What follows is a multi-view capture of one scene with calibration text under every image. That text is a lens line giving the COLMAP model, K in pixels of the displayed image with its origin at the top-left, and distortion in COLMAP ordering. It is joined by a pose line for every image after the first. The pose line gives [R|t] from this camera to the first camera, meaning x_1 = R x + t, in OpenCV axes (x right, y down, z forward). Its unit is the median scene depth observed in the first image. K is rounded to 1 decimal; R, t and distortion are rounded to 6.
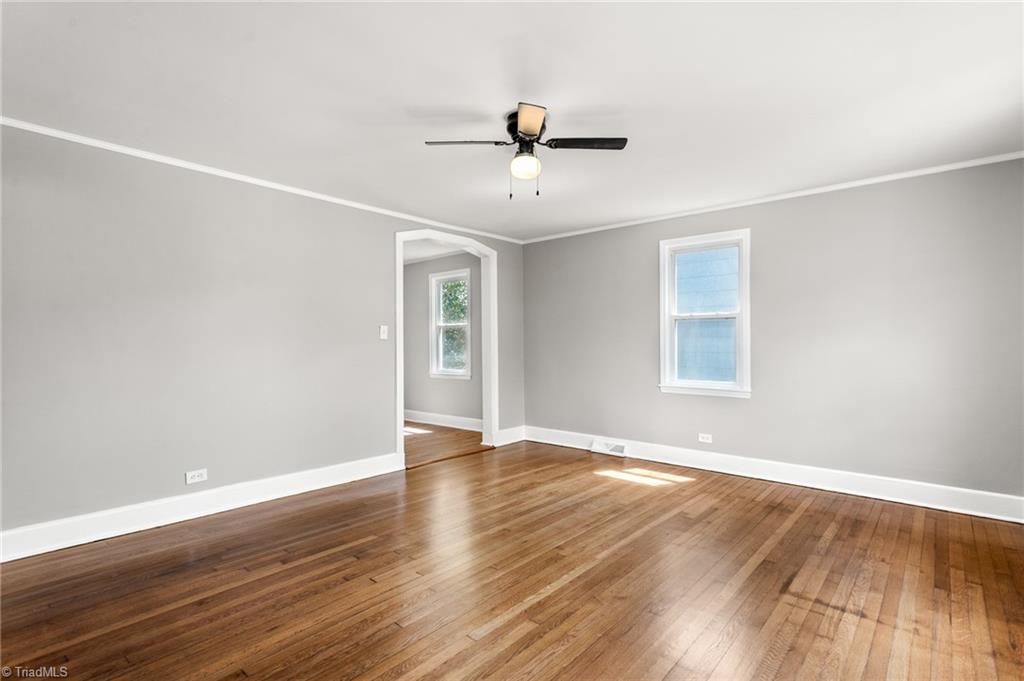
lens RADIAL K [[487.5, 0, 524.1], [0, 487.5, 348.8], [0, 0, 1]] dist [-0.001200, -0.000169]
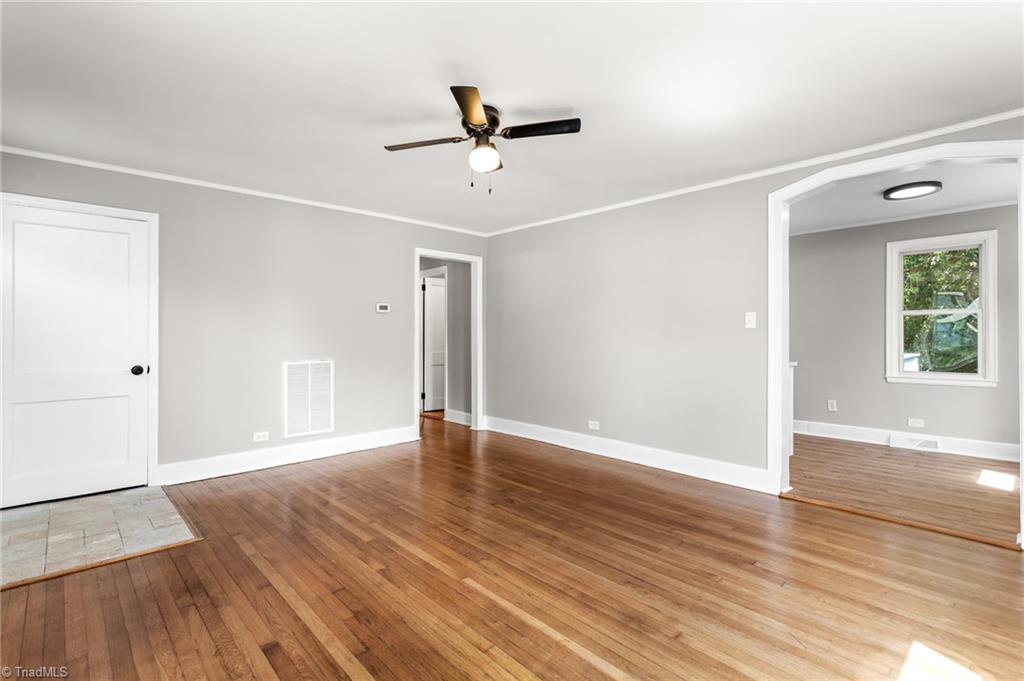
lens RADIAL K [[487.5, 0, 524.1], [0, 487.5, 348.8], [0, 0, 1]] dist [-0.001200, -0.000169]
pose [[-0.100826, 0.033159, -0.994351, 0.884011], [-0.008299, 0.999382, 0.034168, -0.016280], [0.994869, 0.011697, -0.100489, 1.048830]]
